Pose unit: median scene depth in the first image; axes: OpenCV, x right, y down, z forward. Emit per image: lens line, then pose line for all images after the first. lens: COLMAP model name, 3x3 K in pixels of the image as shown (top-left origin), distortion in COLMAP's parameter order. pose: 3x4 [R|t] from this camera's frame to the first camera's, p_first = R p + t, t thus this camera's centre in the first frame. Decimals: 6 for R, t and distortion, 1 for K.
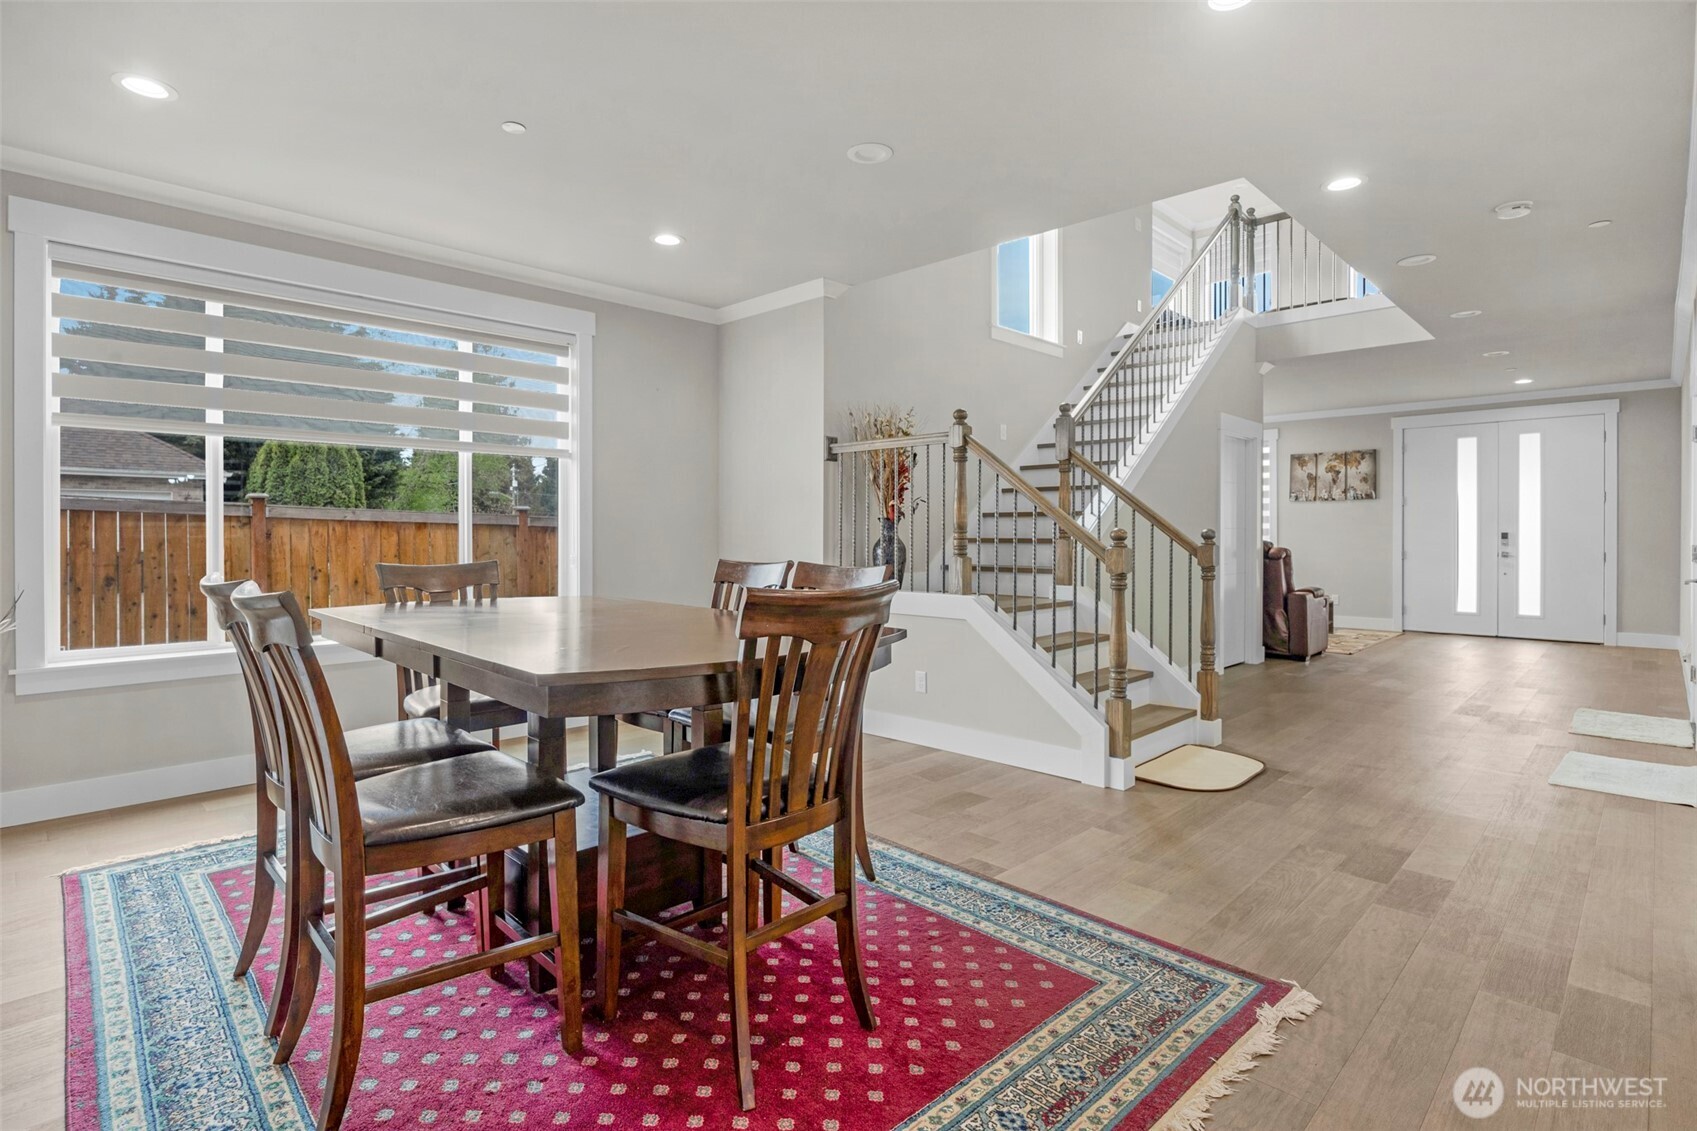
lens RADIAL K [[815.3, 0, 841.6], [0, 815.3, 542.9], [0, 0, 1]] dist [-0.000298, -0.000022]
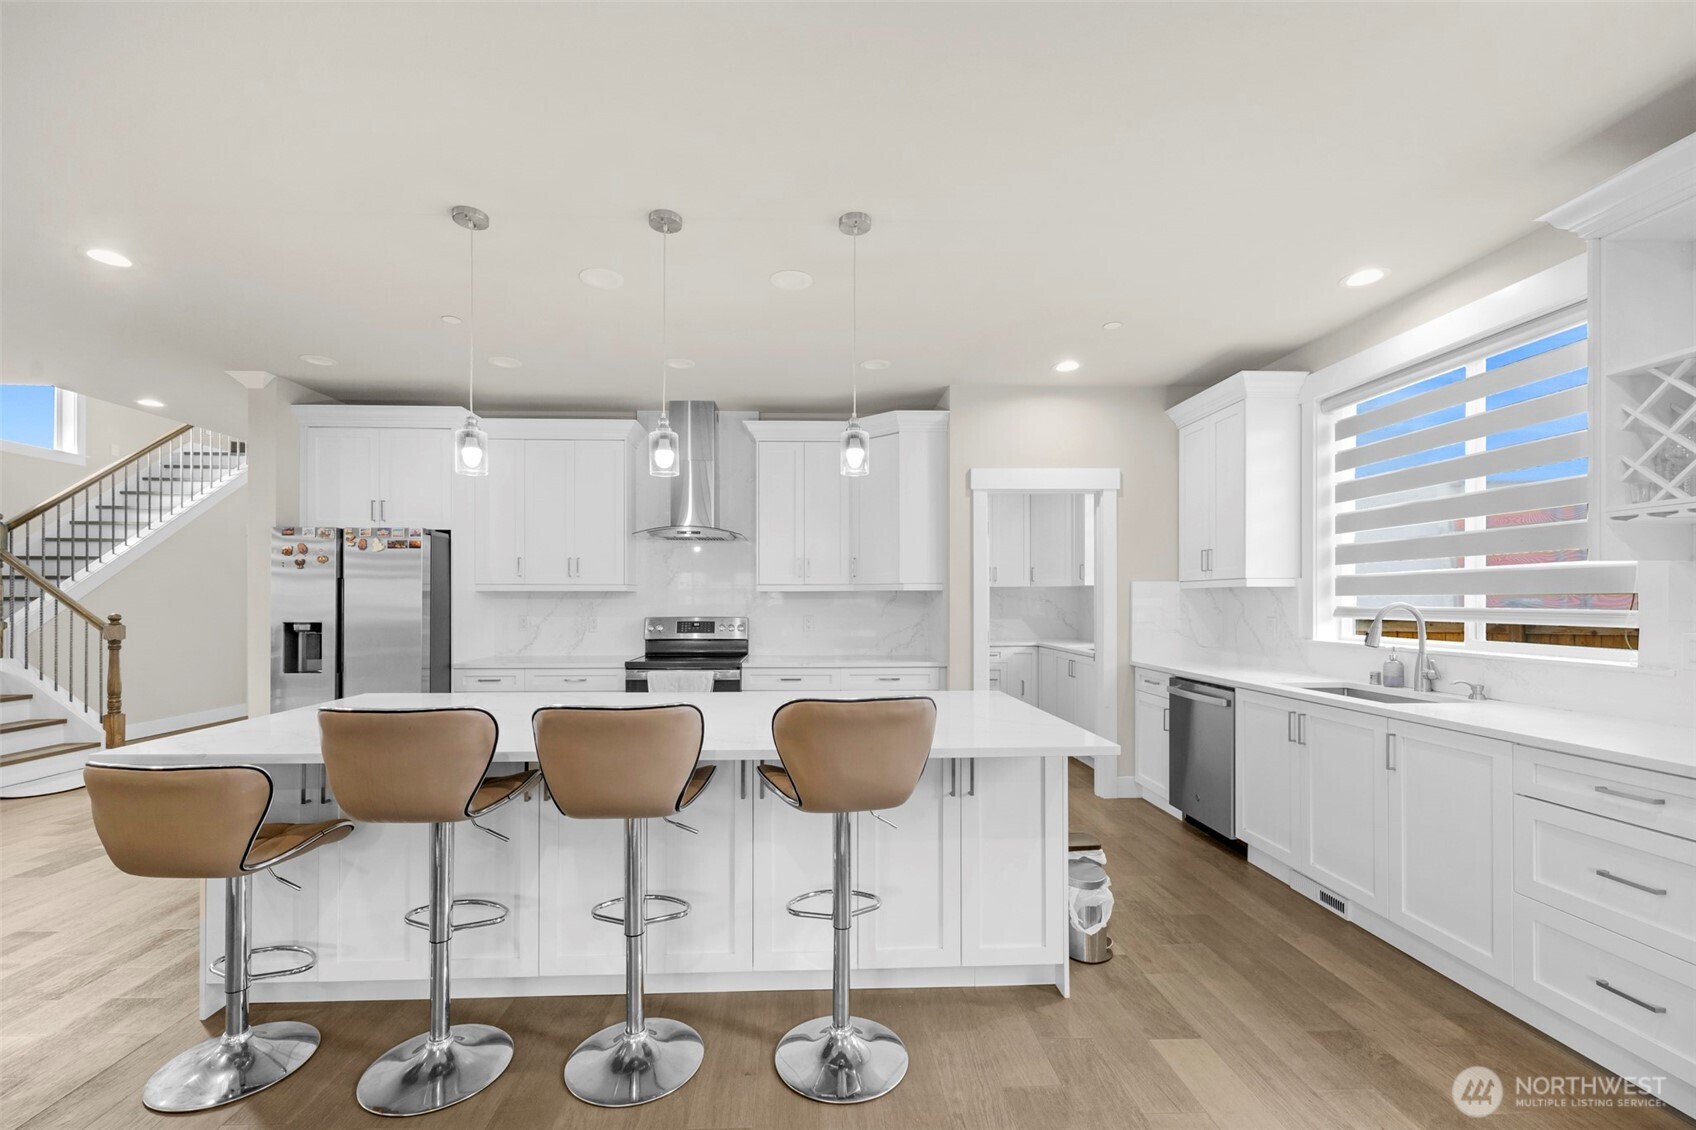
lens RADIAL K [[696.2, 0, 826.3], [0, 696.2, 602.7], [0, 0, 1]] dist [0.001863, 0.000395]
pose [[0.683212, -0.002596, 0.730216, 0.403536], [0.007744, 0.999963, -0.003691, -0.022153], [-0.730179, 0.008176, 0.683207, -0.732626]]
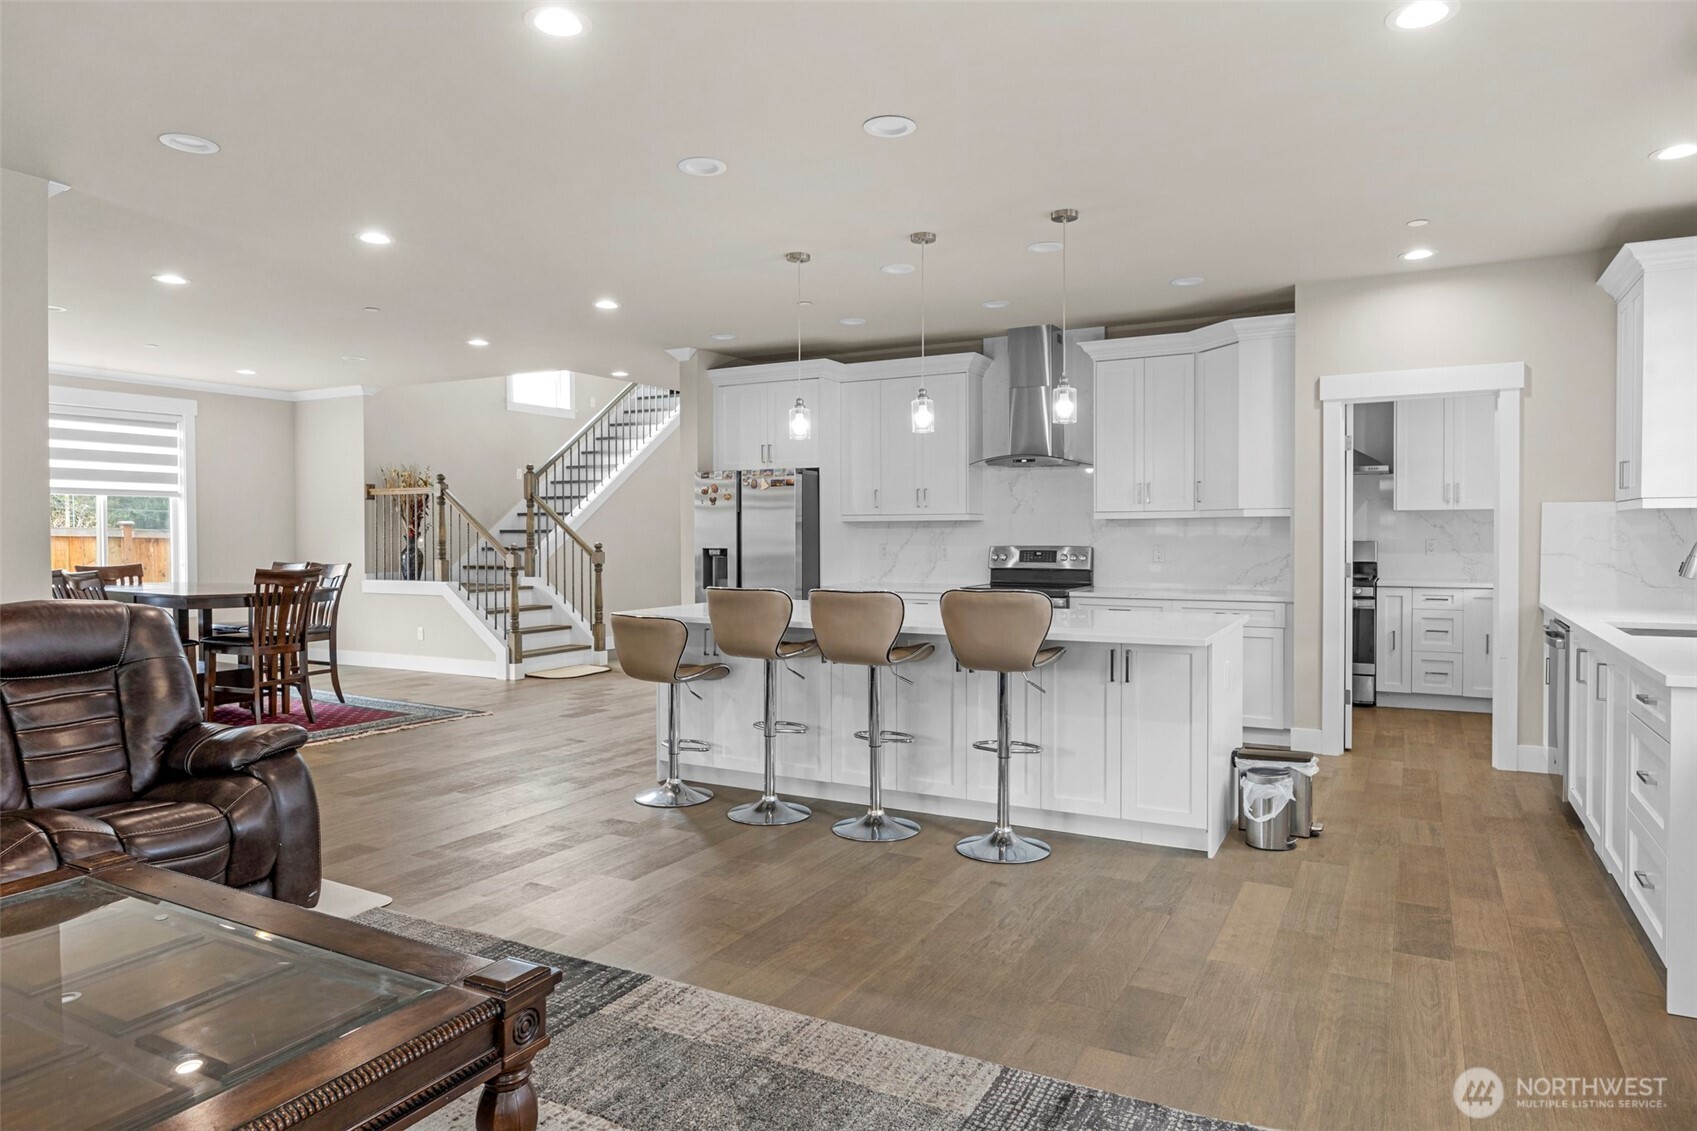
lens RADIAL K [[997.7, 0, 848.5], [0, 997.7, 565.5], [0, 0, 1]] dist [-0.002908, 0.001112]
pose [[0.959162, -0.011930, 0.282607, 0.354172], [0.005905, 0.999737, 0.022159, -0.011903], [-0.282797, -0.019585, 0.958980, -1.197324]]
